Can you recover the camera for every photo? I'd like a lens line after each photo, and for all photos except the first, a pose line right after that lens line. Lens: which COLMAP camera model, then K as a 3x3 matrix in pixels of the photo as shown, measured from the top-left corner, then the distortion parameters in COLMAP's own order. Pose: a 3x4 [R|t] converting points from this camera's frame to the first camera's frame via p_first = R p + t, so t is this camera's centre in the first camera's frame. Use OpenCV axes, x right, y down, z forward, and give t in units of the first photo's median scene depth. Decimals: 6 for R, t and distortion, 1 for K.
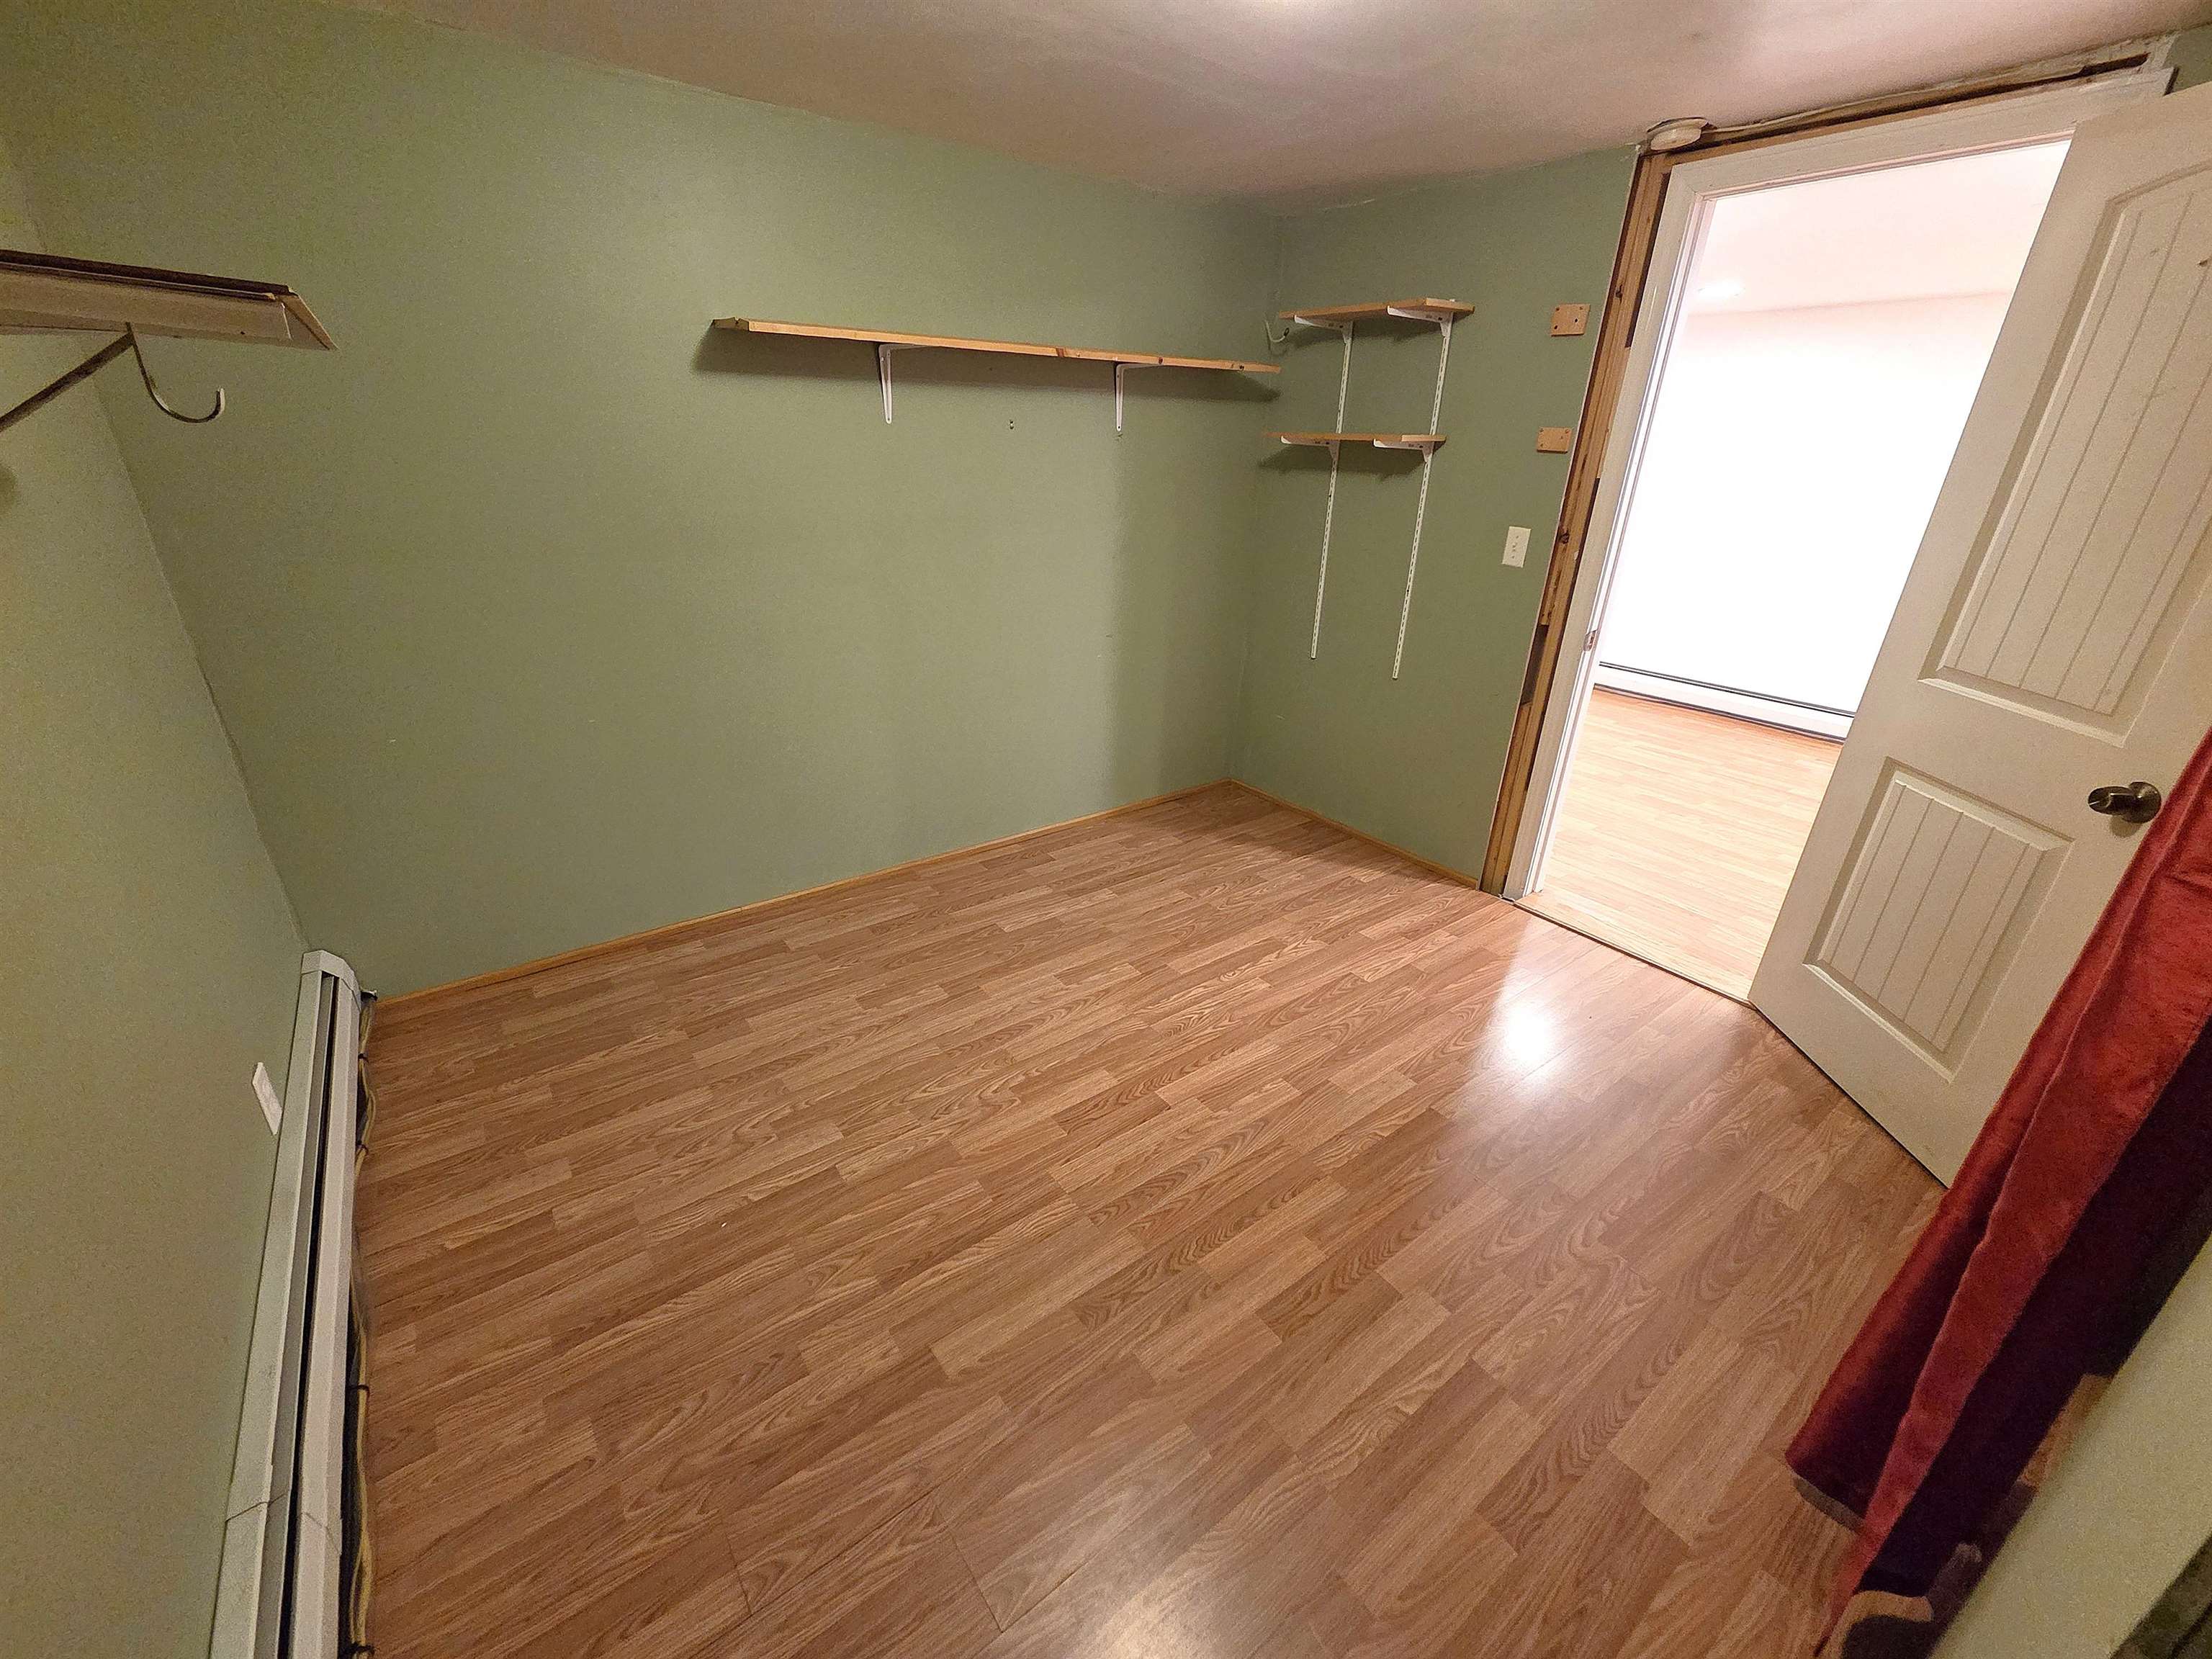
lens RADIAL K [[899.2, 0, 1096.7], [0, 899.2, 817.8], [0, 0, 1]] dist [0.006505, -0.001602]
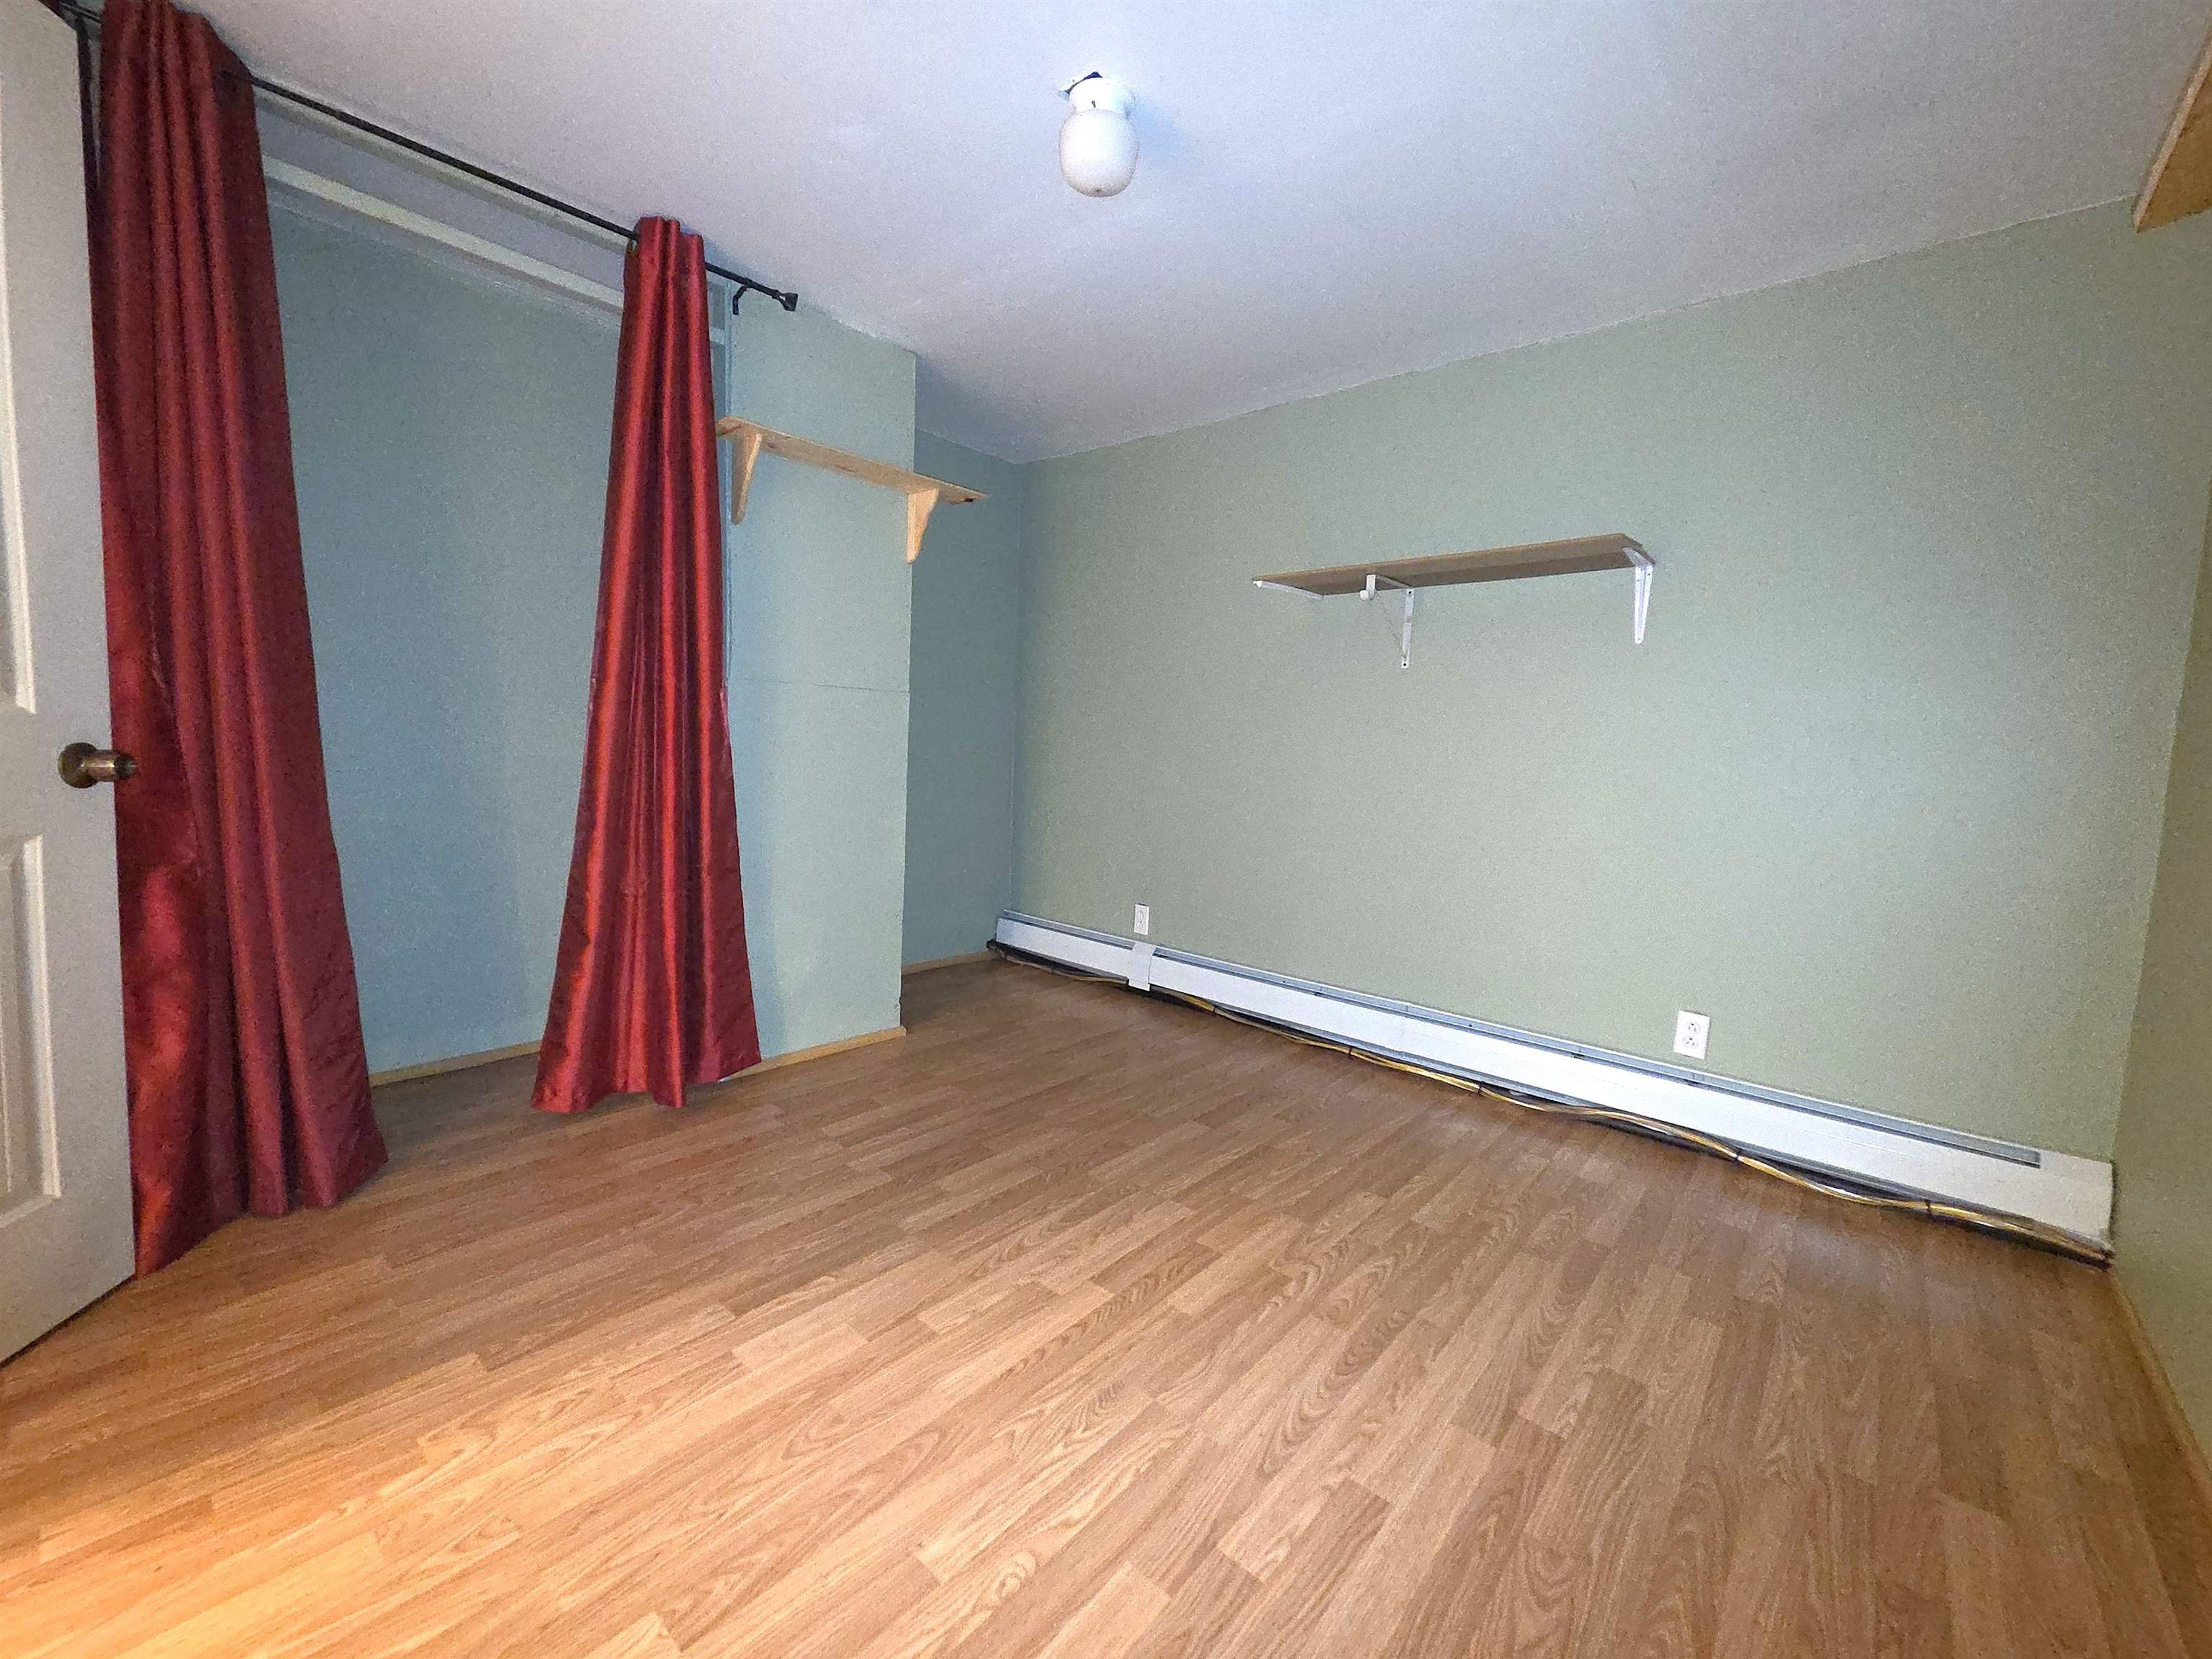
lens RADIAL K [[899.2, 0, 1096.7], [0, 899.2, 817.8], [0, 0, 1]] dist [0.006505, -0.001602]
pose [[-0.973833, -0.049590, -0.221788, 0.267294], [-0.148763, 0.876869, 0.457133, -0.392802], [0.171809, 0.478165, -0.861301, 1.459068]]
